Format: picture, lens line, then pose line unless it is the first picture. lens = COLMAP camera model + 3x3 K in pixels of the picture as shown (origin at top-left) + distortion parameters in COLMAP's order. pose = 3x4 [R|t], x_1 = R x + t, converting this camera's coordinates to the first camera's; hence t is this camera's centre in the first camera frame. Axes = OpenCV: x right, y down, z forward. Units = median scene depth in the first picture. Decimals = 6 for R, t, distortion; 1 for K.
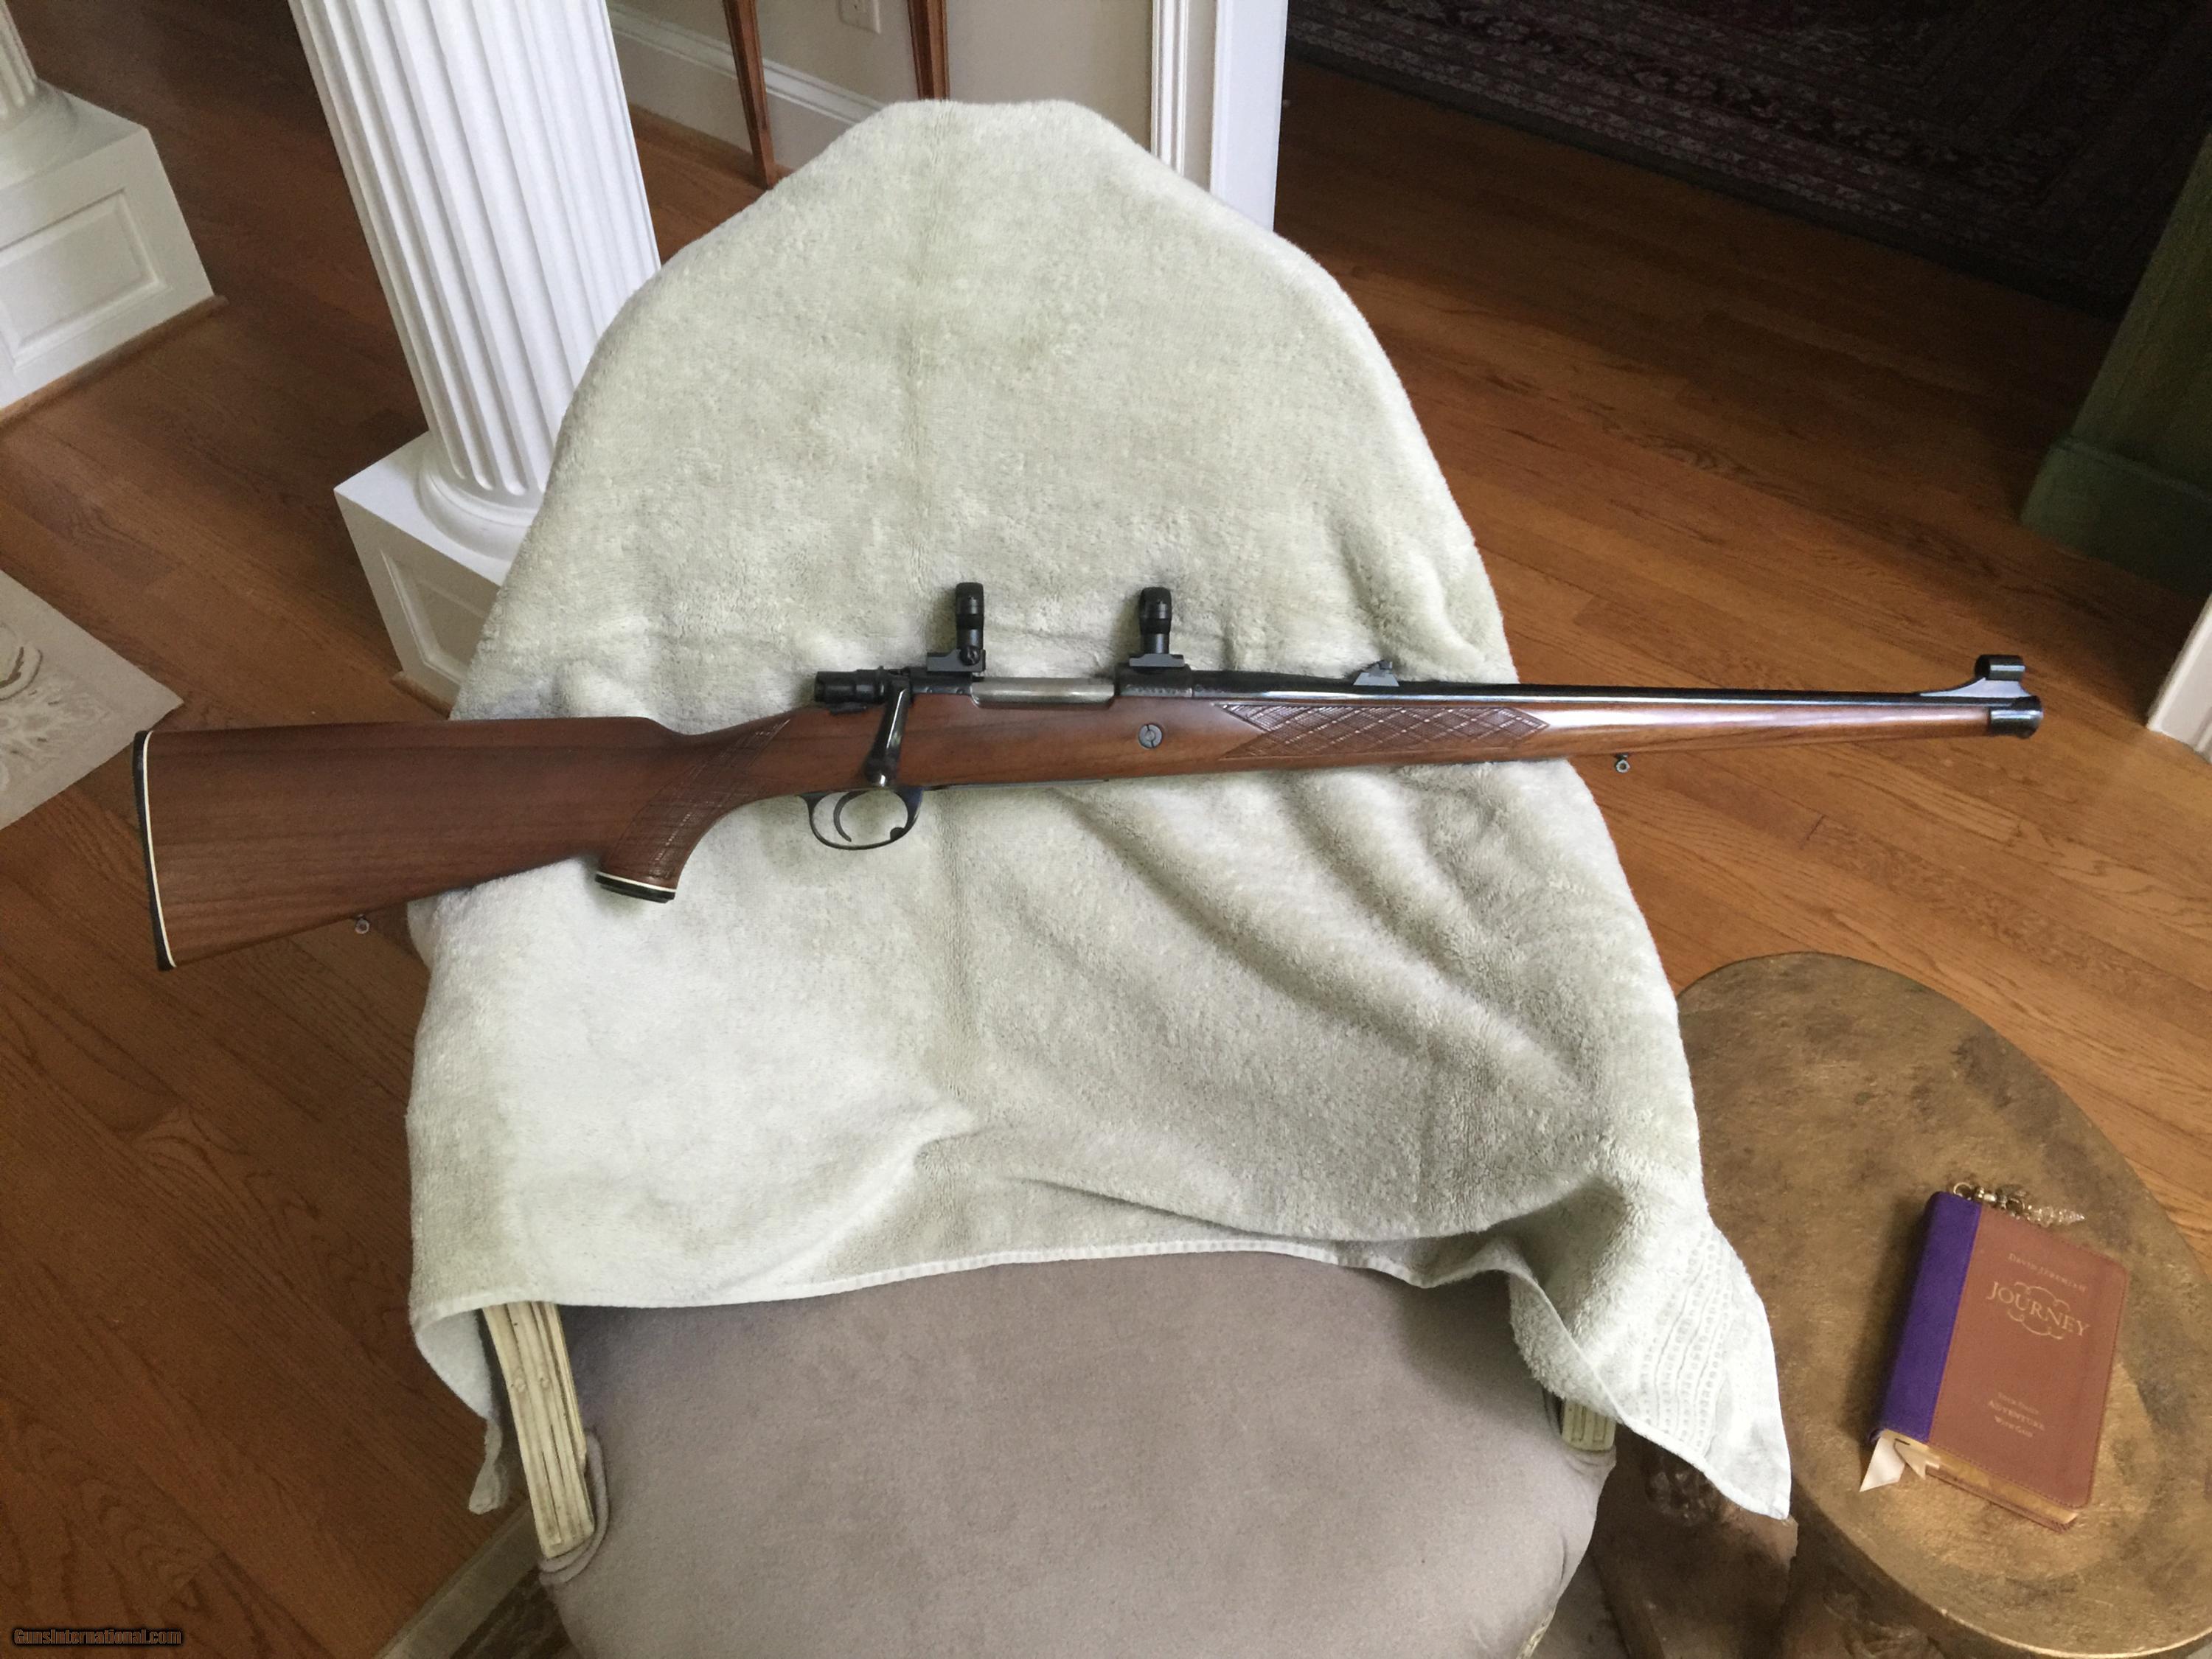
lens RADIAL K [[1859.2, 0, 1102.8], [0, 1859.2, 817.8], [0, 0, 1]] dist [0.056425, -0.109950]
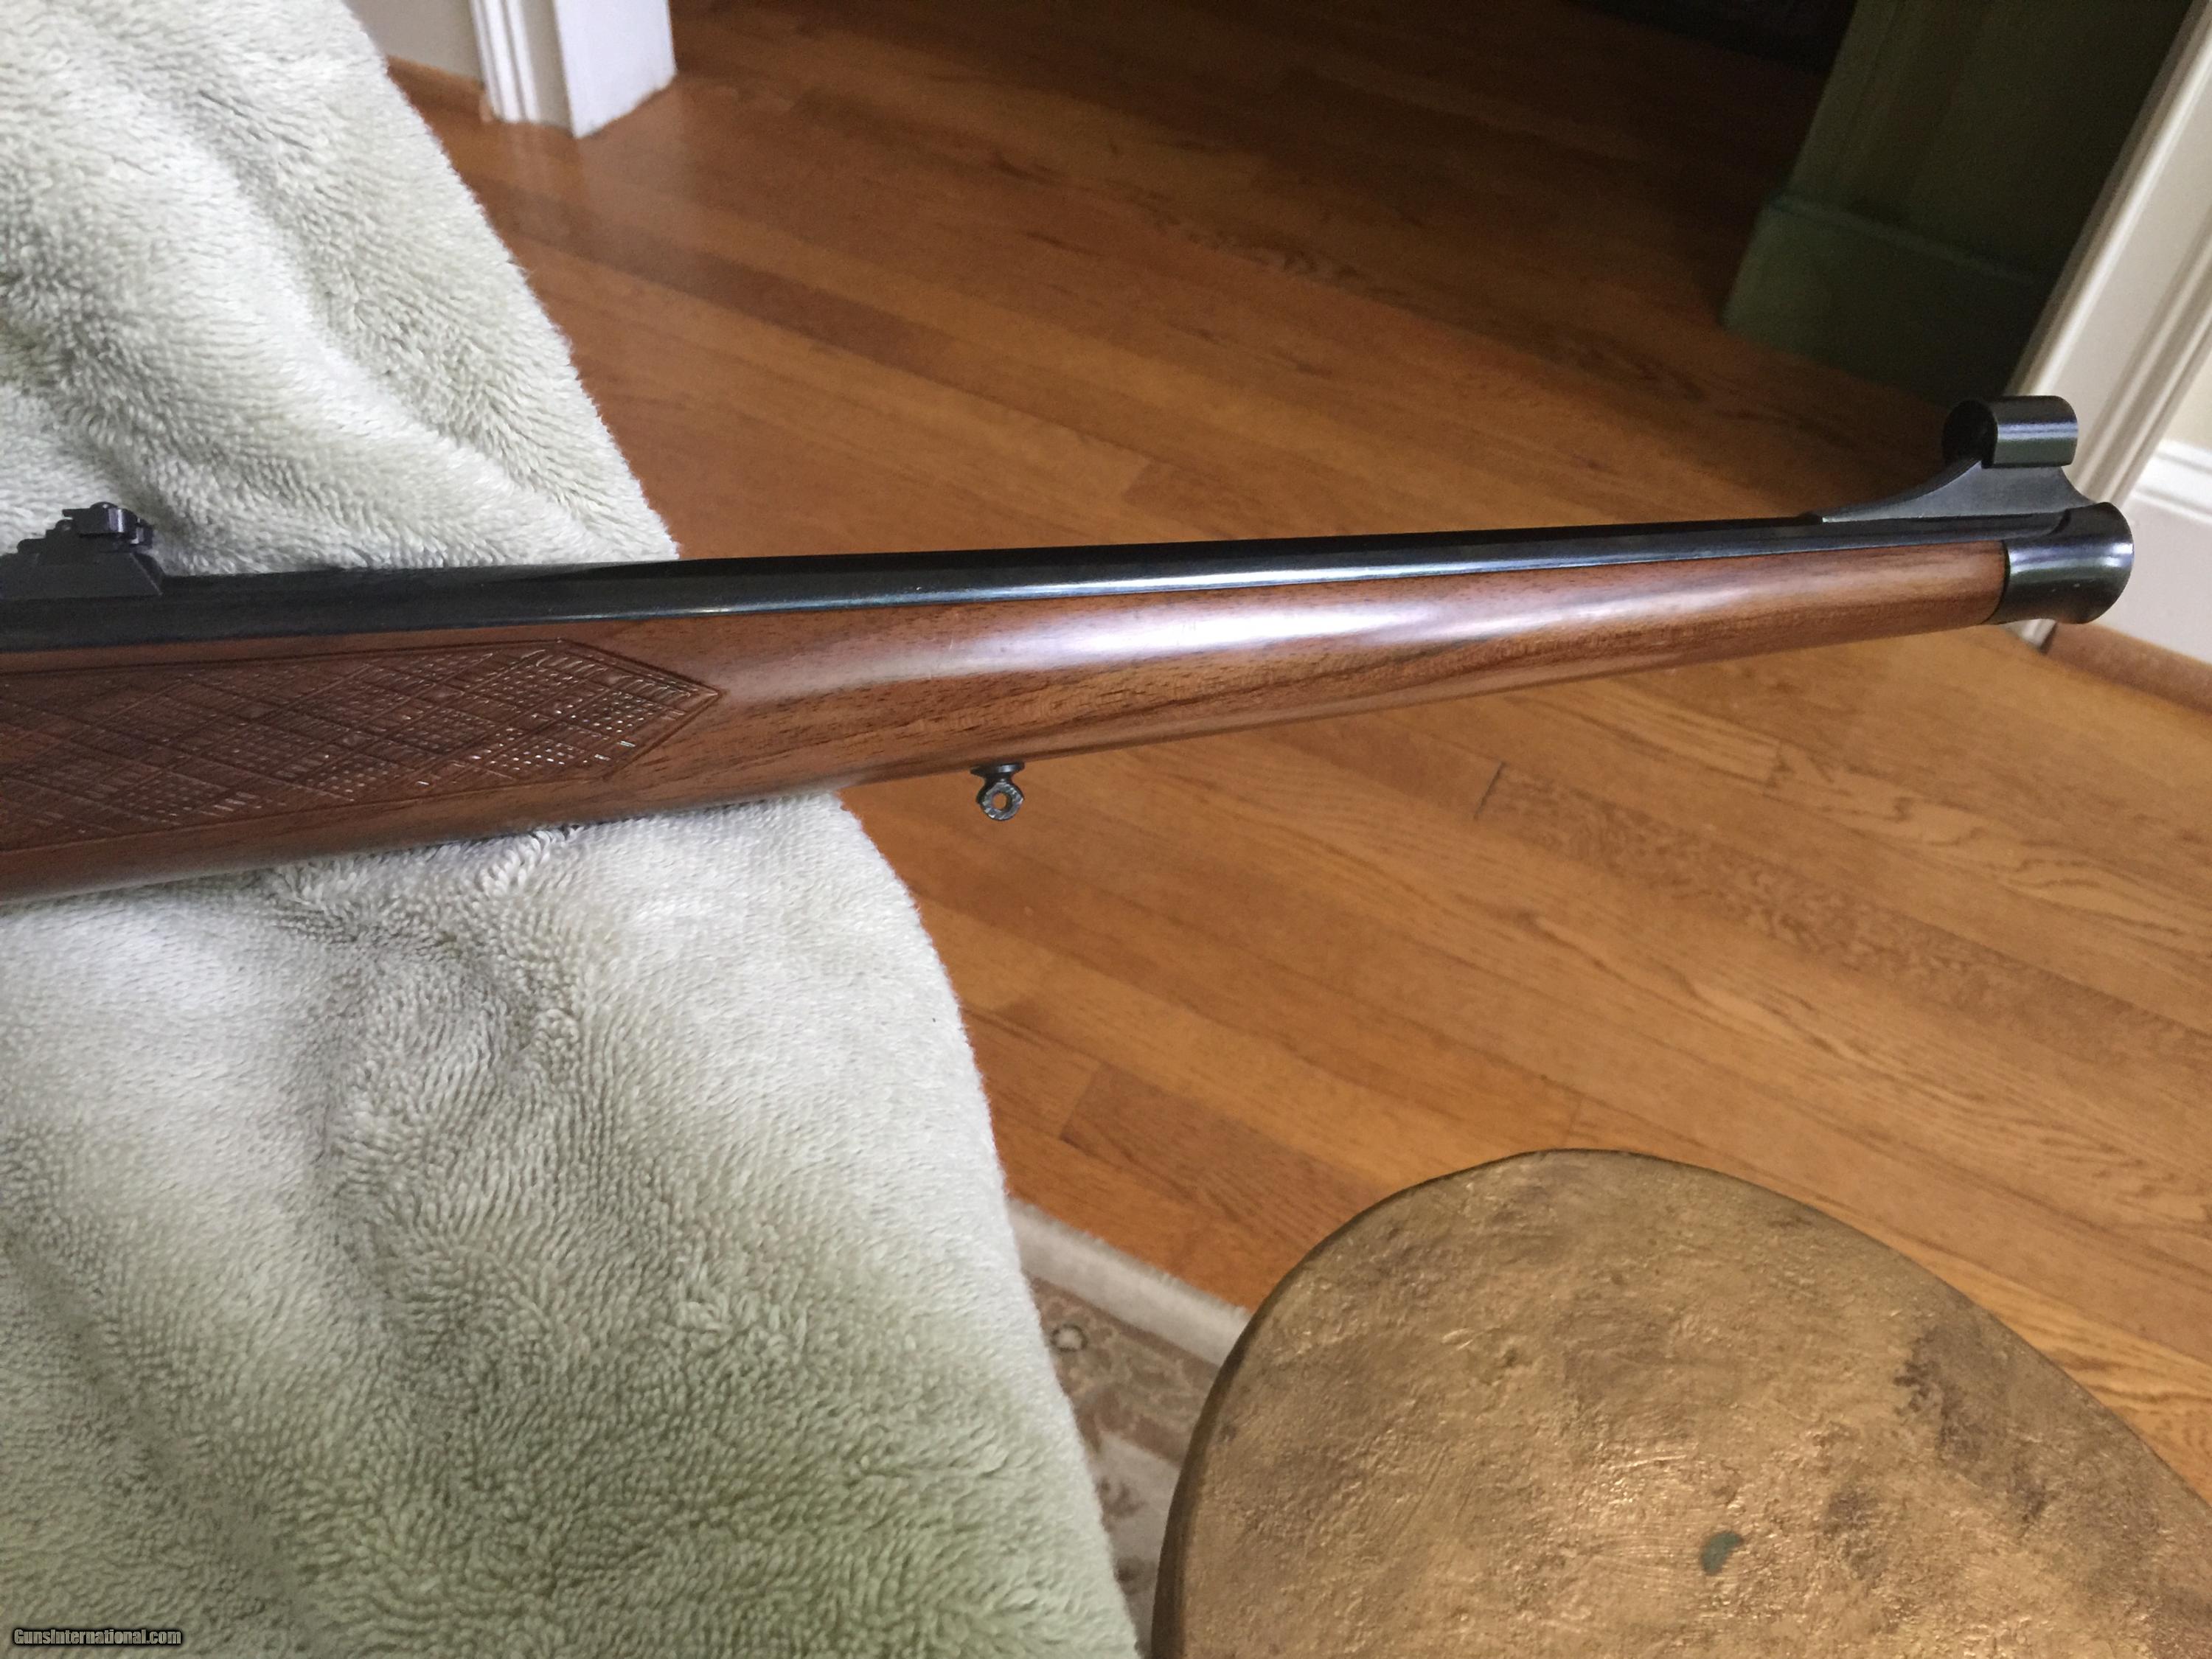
lens RADIAL K [[1859.2, 0, 1096.2], [0, 1859.2, 818.9], [0, 0, 1]] dist [0.056425, -0.109950]
pose [[0.981855, -0.090570, 0.166608, 0.238709], [0.085221, 0.995599, 0.038998, -0.034997], [-0.169407, -0.024092, 0.985252, 0.676235]]
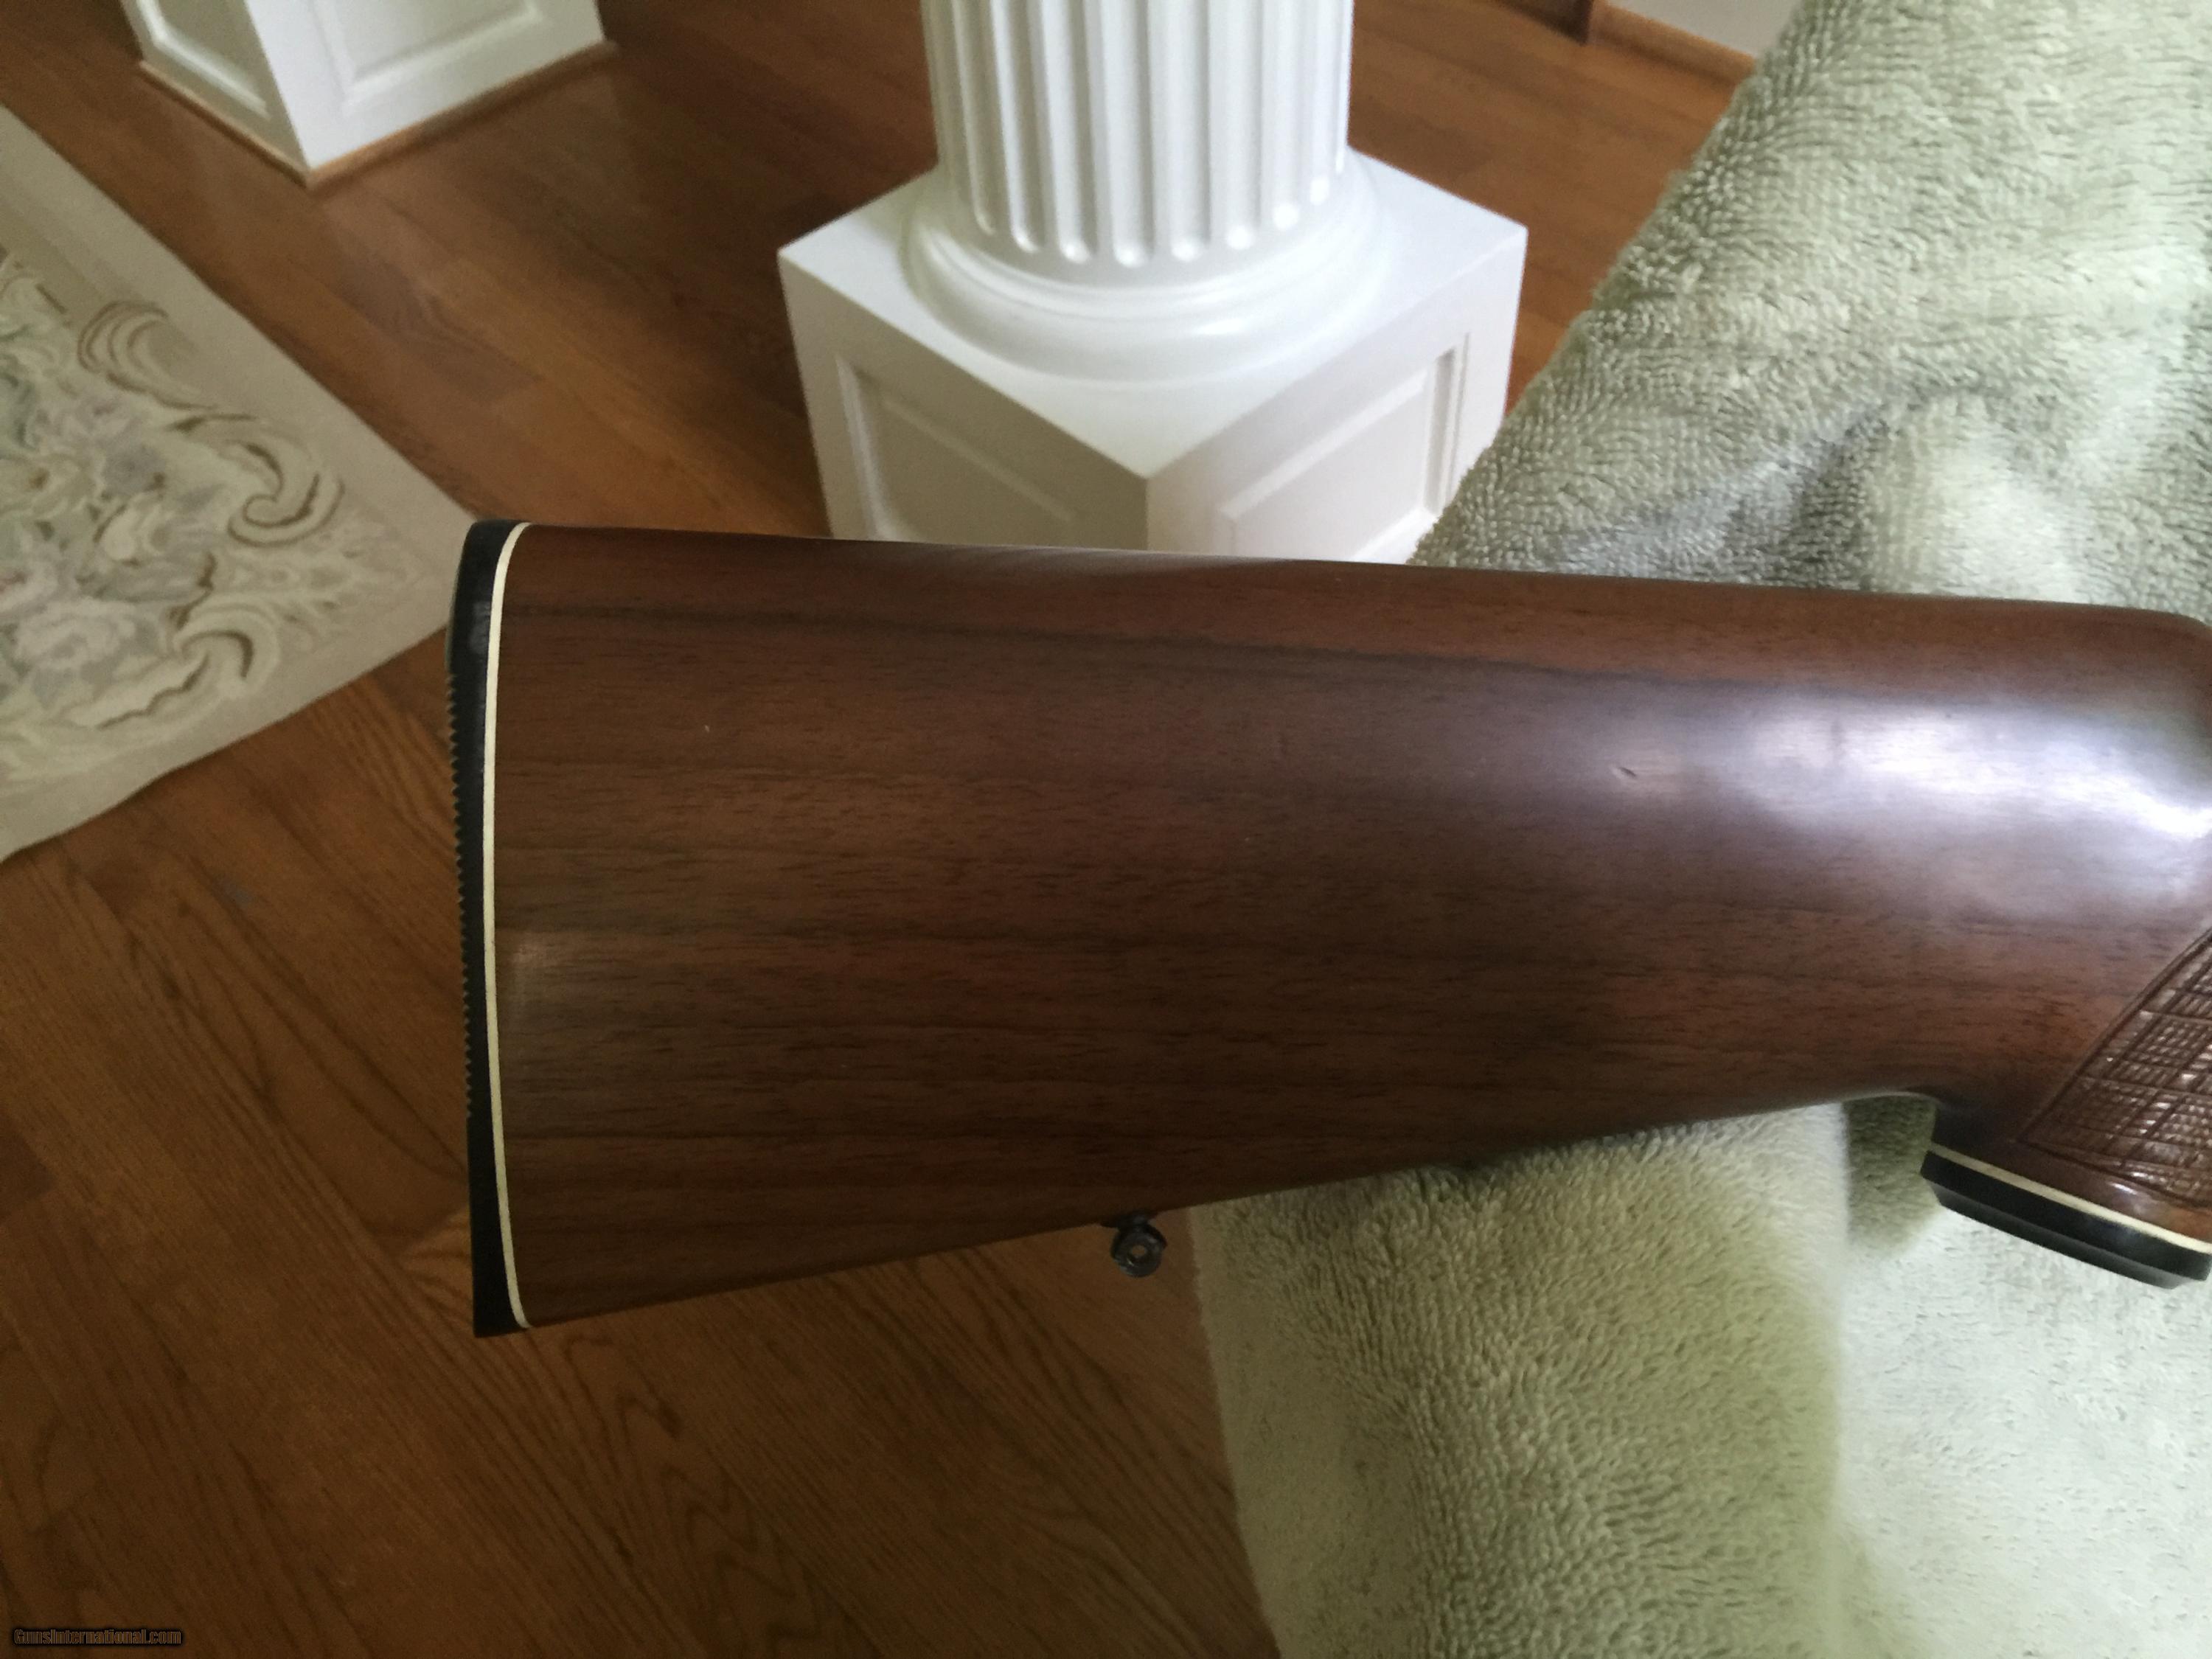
lens RADIAL K [[1859.2, 0, 1081.1], [0, 1859.2, 825.0], [0, 0, 1]] dist [0.056425, -0.109950]
pose [[0.984385, 0.096914, -0.146945, -0.323456], [-0.093362, 0.995153, 0.030898, -0.014548], [0.149227, -0.016696, 0.988662, 0.626037]]
